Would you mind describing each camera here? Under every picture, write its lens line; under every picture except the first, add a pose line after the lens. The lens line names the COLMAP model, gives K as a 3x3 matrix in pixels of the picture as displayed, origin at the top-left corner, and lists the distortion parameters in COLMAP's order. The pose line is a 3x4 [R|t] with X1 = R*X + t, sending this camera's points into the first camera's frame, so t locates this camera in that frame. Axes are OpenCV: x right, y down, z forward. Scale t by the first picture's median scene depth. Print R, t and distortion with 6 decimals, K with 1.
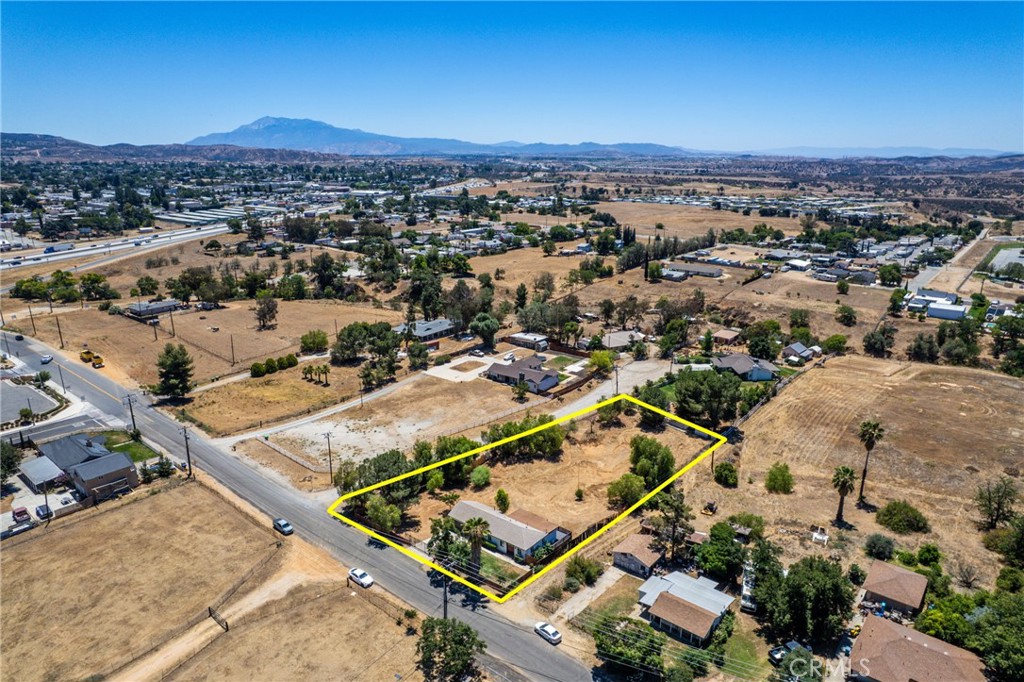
lens RADIAL K [[660.0, 0, 516.8], [0, 660.0, 343.5], [0, 0, 1]] dist [-0.043421, 0.001758]
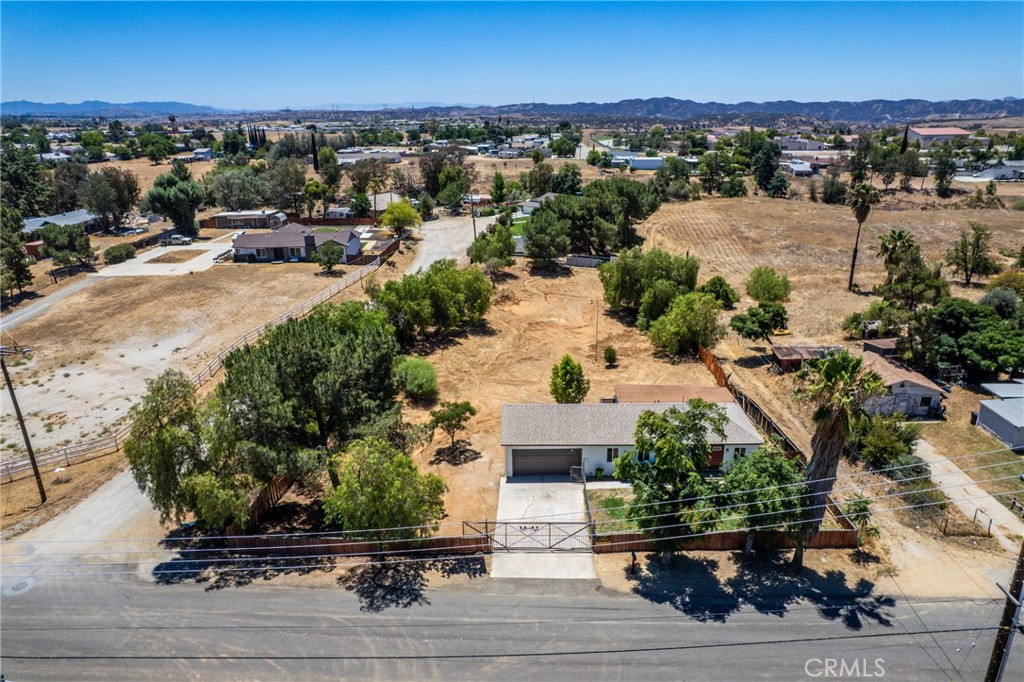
lens RADIAL K [[660.0, 0, 516.8], [0, 660.0, 343.5], [0, 0, 1]] dist [-0.043421, 0.001758]
pose [[0.792785, -0.213503, 0.570885, -0.178432], [0.181010, 0.976856, 0.113962, 0.096383], [-0.582003, 0.012989, 0.813083, 0.407372]]
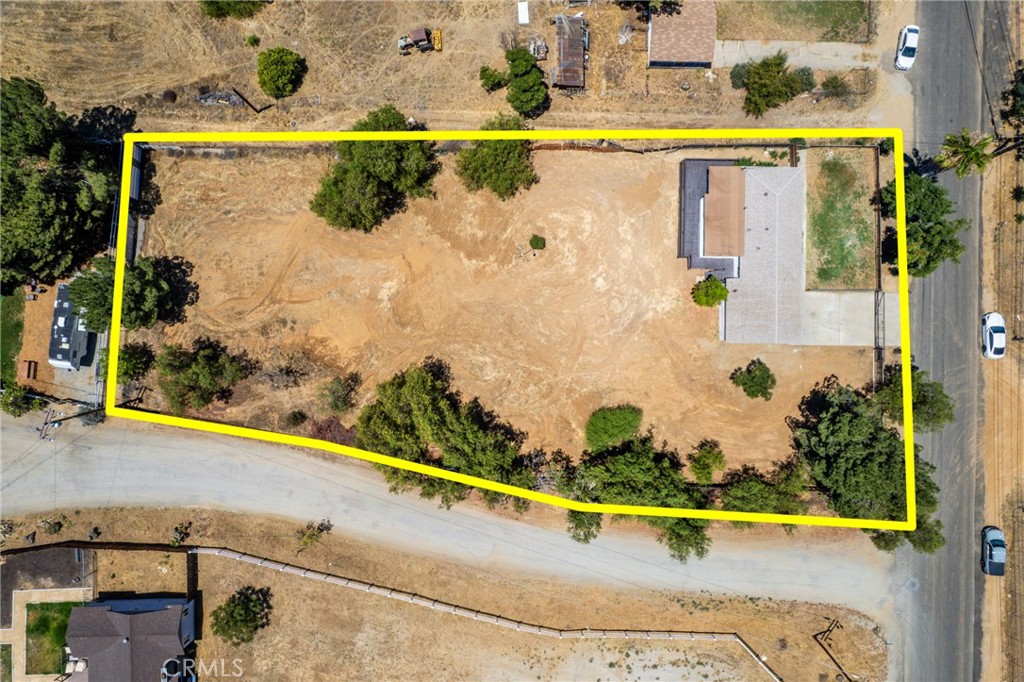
lens RADIAL K [[660.0, 0, 516.8], [0, 660.0, 343.5], [0, 0, 1]] dist [-0.043421, 0.001758]
pose [[-0.619987, -0.784269, 0.023182, 0.016611], [0.221929, -0.146949, 0.963926, -0.197006], [-0.752571, 0.602767, 0.265158, 0.611103]]
